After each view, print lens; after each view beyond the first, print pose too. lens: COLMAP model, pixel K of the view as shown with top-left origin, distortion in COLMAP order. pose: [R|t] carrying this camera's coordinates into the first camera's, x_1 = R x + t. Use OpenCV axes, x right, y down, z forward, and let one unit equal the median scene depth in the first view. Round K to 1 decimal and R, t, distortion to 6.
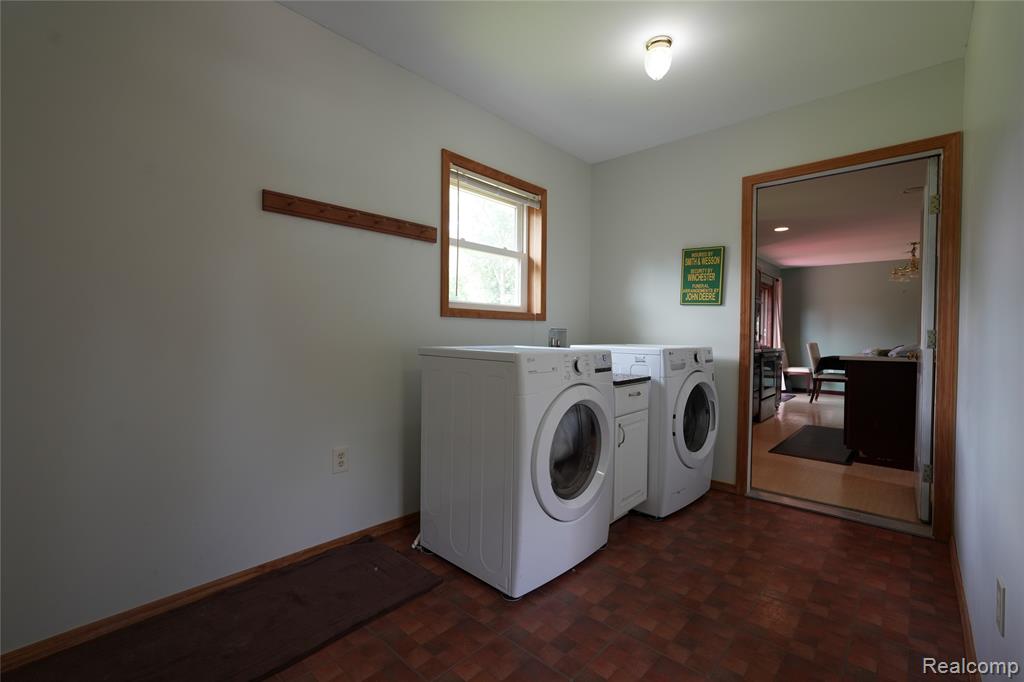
lens RADIAL K [[447.8, 0, 510.5], [0, 447.8, 341.3], [0, 0, 1]] dist [-0.009805, 0.001505]
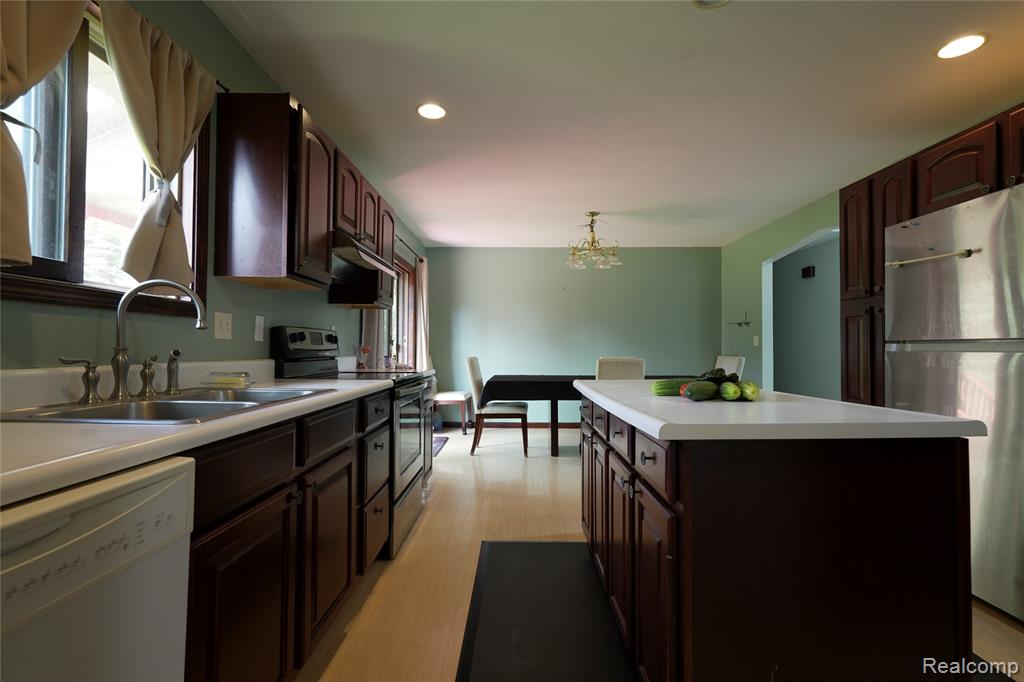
lens RADIAL K [[493.7, 0, 511.7], [0, 493.7, 341.2], [0, 0, 1]] dist [0.000185, 0.000009]
pose [[0.749766, 0.000042, 0.661703, 0.233289], [0.015400, 0.999728, -0.017514, -0.005377], [-0.661524, 0.023321, 0.749562, 0.397734]]
